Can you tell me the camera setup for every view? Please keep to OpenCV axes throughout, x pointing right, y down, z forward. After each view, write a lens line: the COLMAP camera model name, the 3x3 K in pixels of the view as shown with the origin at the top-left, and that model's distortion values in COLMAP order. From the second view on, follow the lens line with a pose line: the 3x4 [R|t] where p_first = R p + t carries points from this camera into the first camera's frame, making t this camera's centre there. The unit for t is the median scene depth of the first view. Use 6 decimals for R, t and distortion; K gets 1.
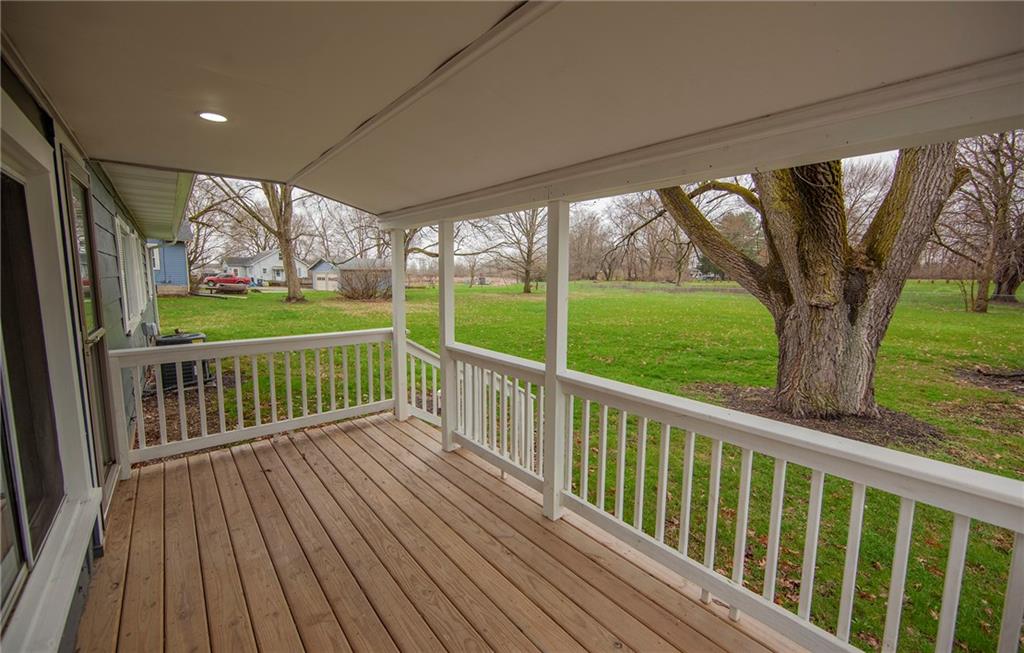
lens RADIAL K [[404.1, 0, 515.6], [0, 404.1, 319.0], [0, 0, 1]] dist [-0.010186, -0.000024]
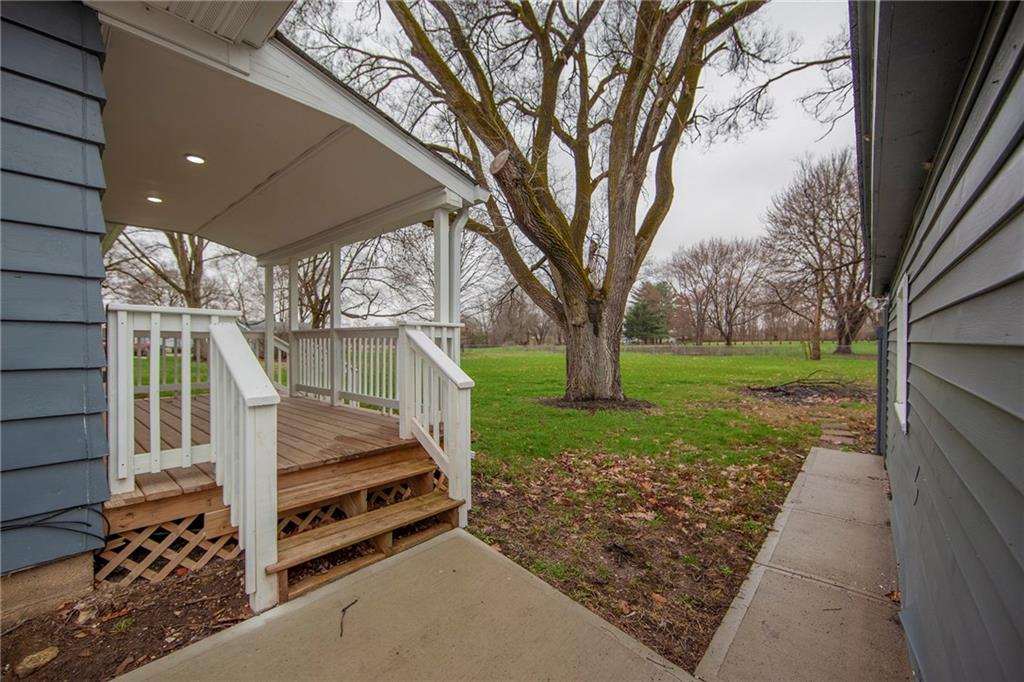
lens RADIAL K [[411.1, 0, 514.5], [0, 411.1, 343.4], [0, 0, 1]] dist [-0.007150, -0.000177]
pose [[0.988785, -0.010307, 0.148992, 0.068098], [0.026119, 0.994175, -0.104562, 0.044708], [-0.147046, 0.107281, 0.983295, -0.112127]]
